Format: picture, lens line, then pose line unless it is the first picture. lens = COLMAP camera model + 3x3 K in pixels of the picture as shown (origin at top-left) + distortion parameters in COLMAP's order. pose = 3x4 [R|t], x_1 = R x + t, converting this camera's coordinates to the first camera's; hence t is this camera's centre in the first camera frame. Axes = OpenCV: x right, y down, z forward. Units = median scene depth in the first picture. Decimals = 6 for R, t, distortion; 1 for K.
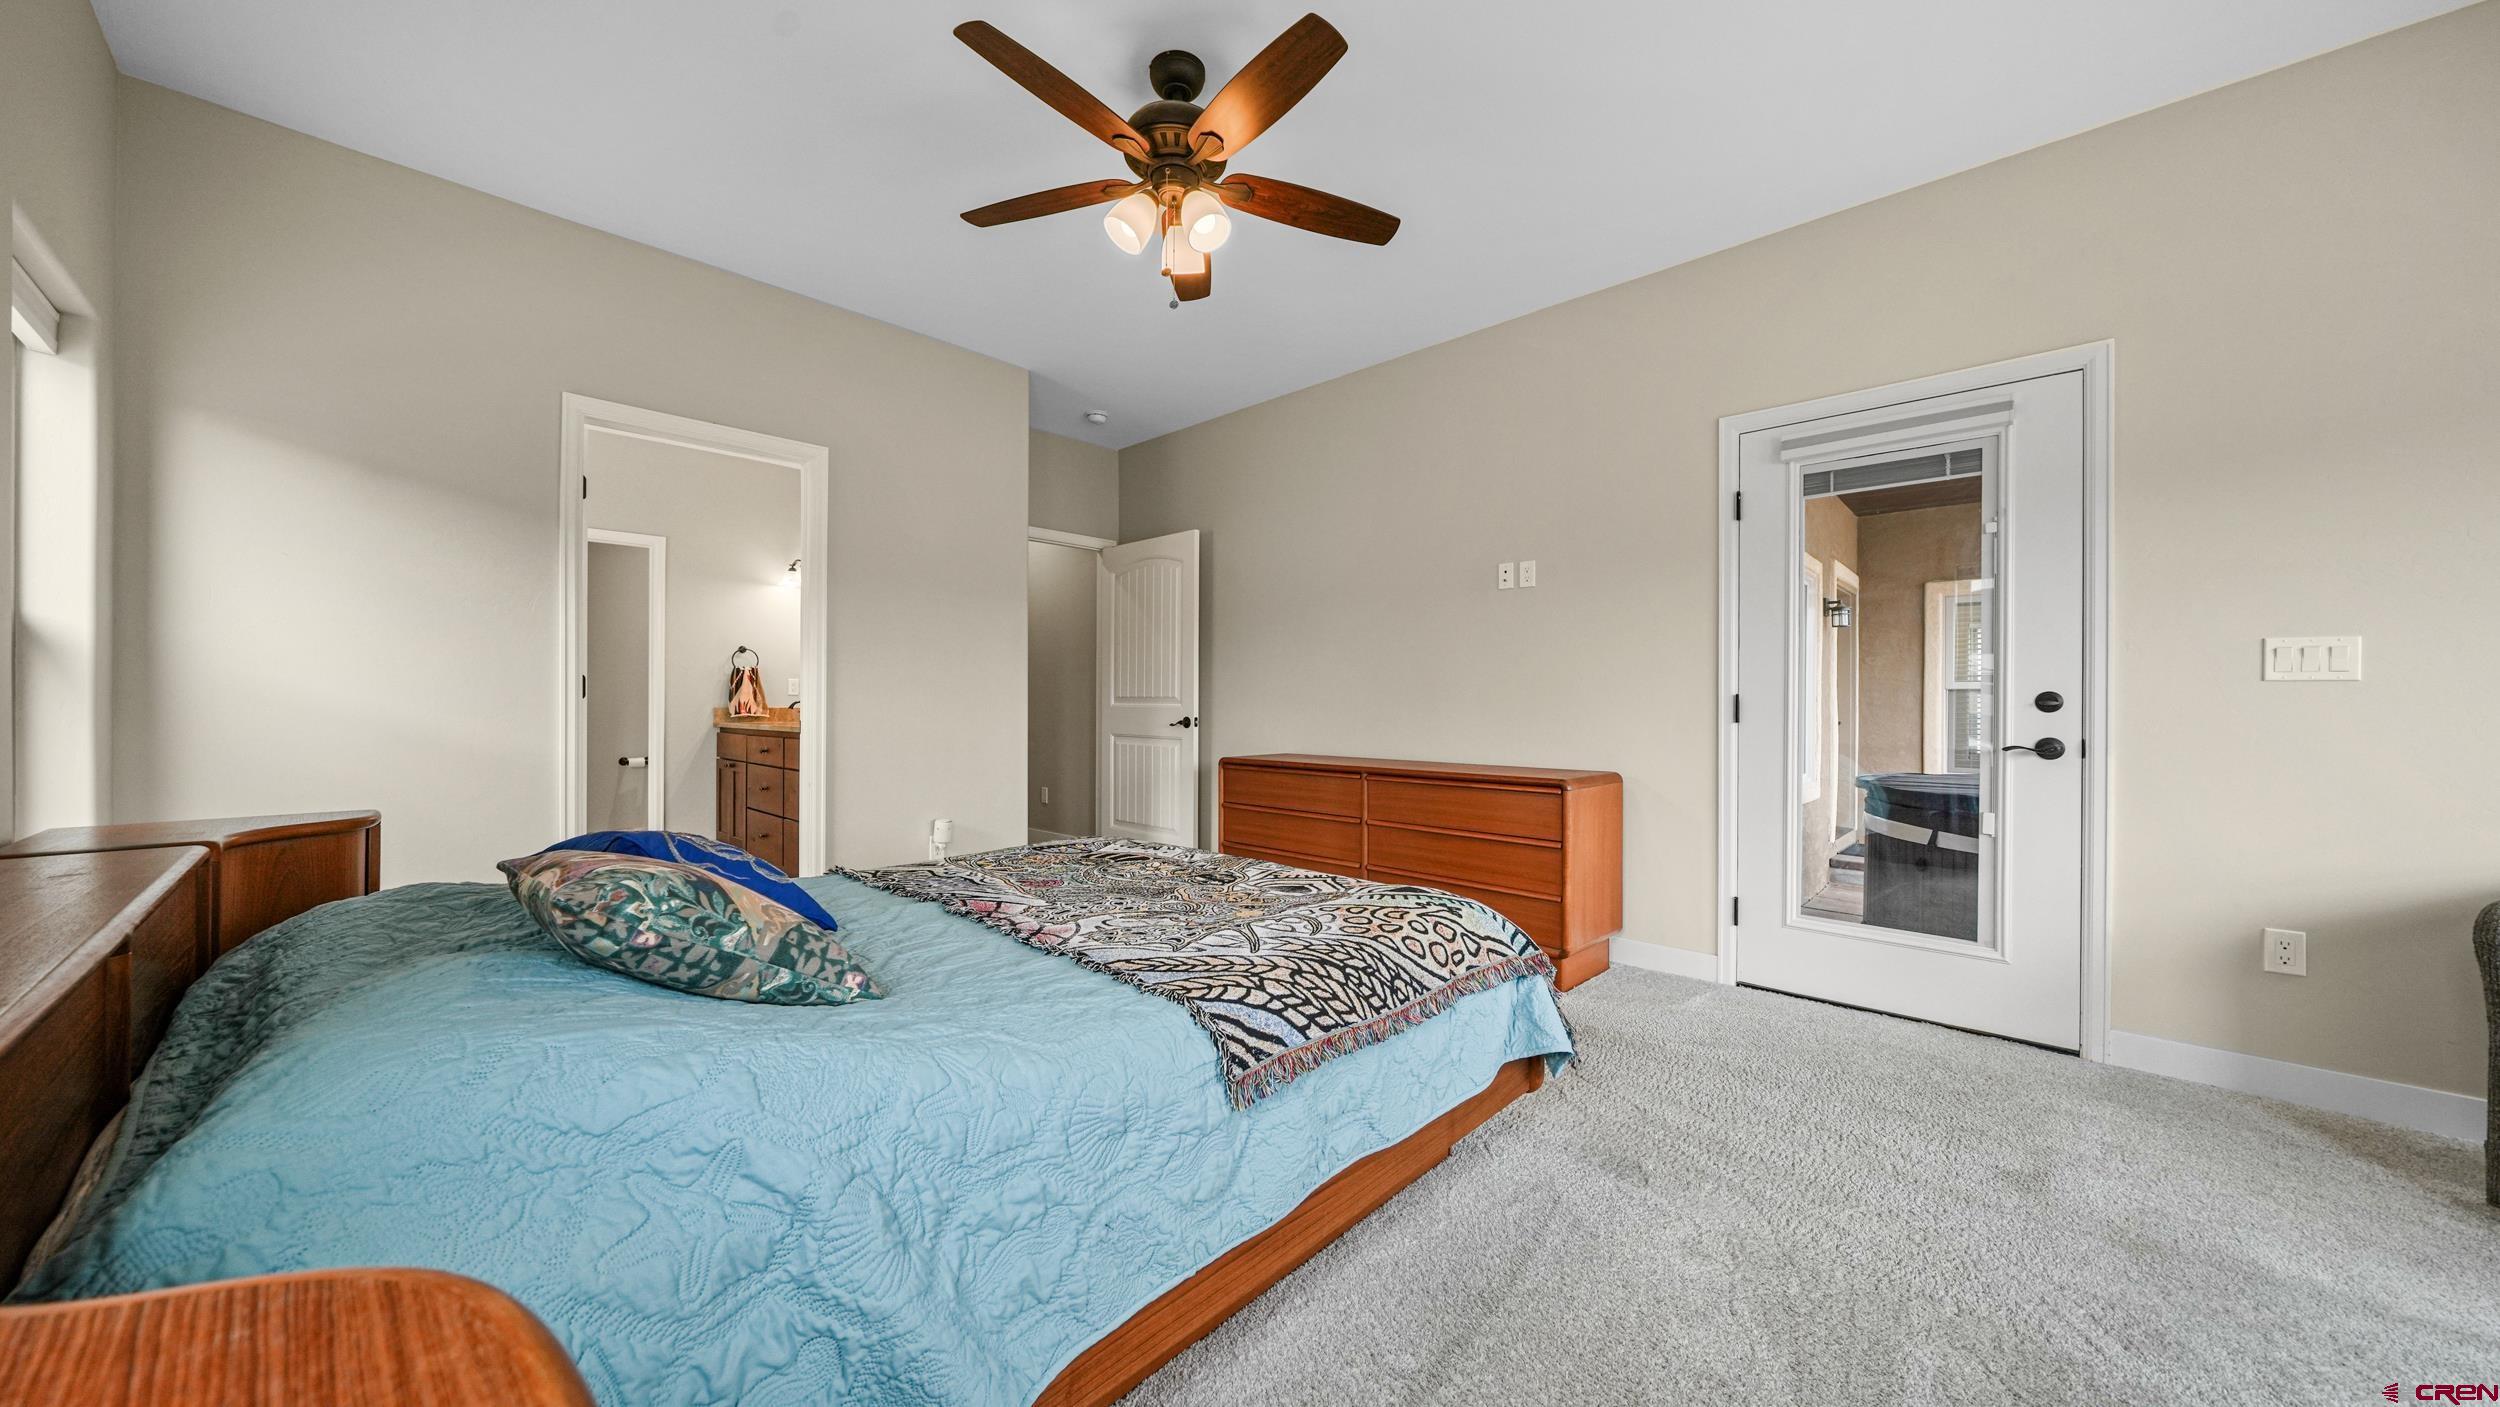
lens RADIAL K [[850.2, 0, 1248.8], [0, 850.2, 704.7], [0, 0, 1]] dist [-0.006736, 0.000714]
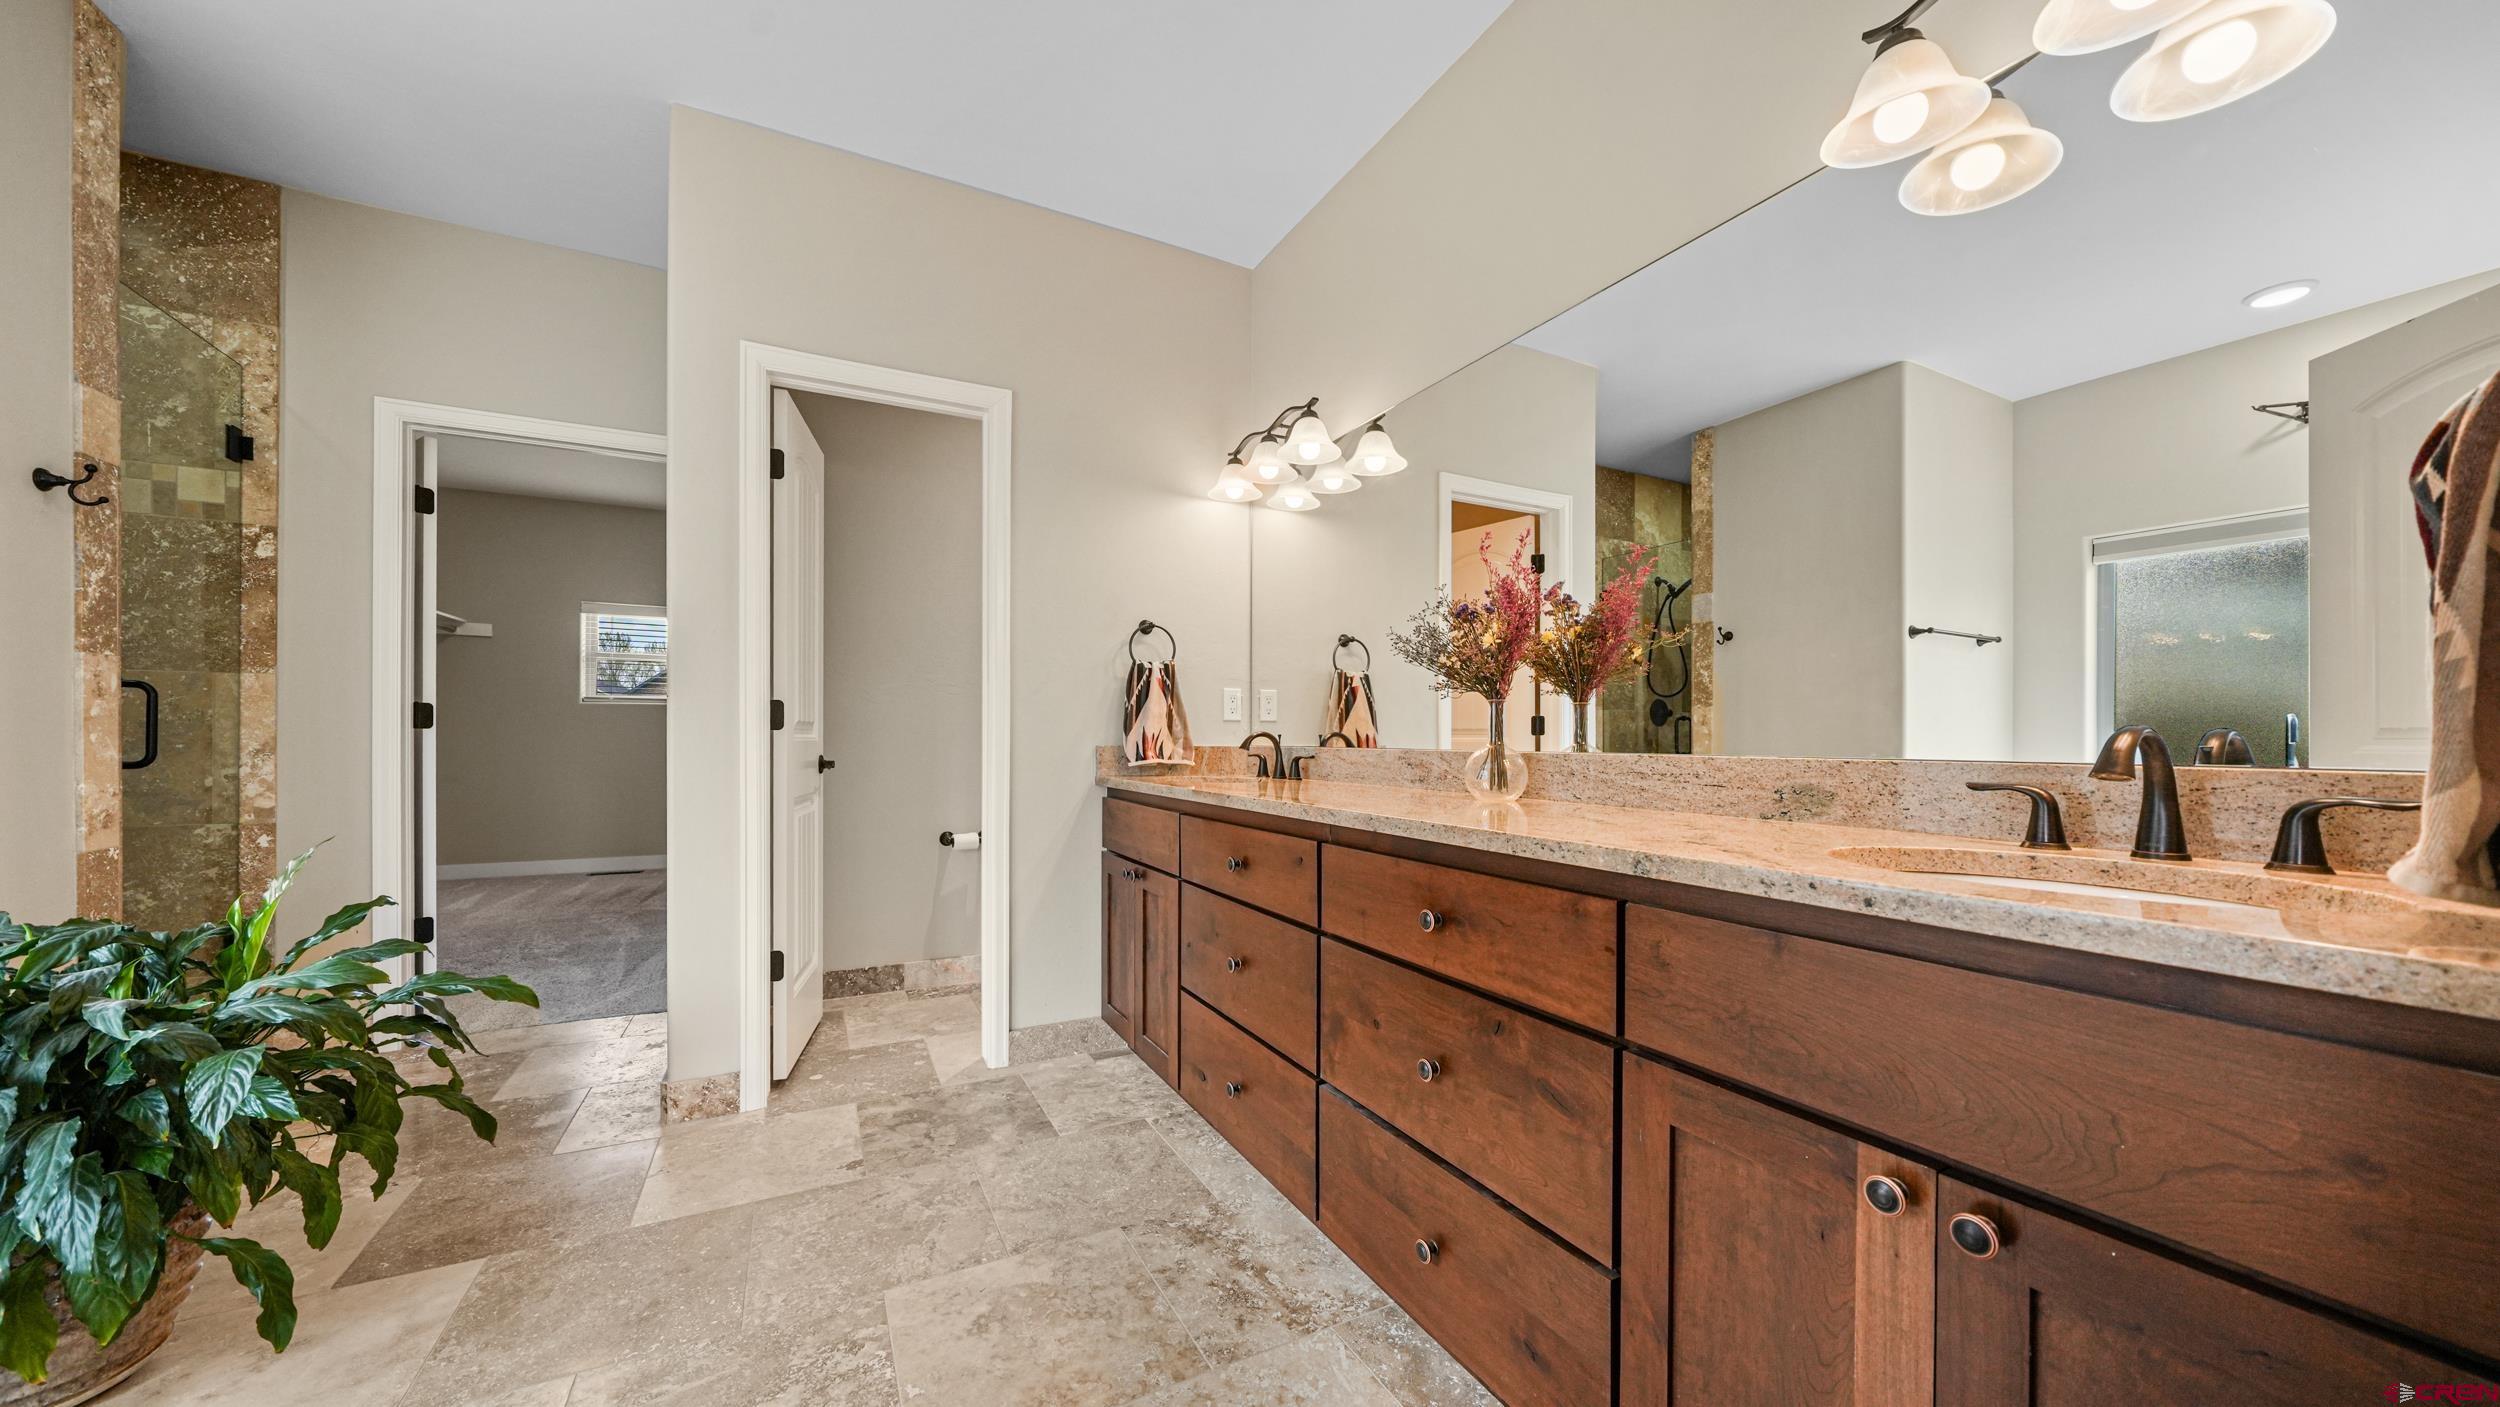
lens RADIAL K [[850.2, 0, 1220.9], [0, 850.2, 738.2], [0, 0, 1]] dist [-0.006736, 0.000714]
pose [[0.938623, -0.000457, -0.344946, -0.393565], [0.000433, 1.000000, -0.000147, -0.001143], [0.344946, -0.000012, 0.938623, 0.564210]]
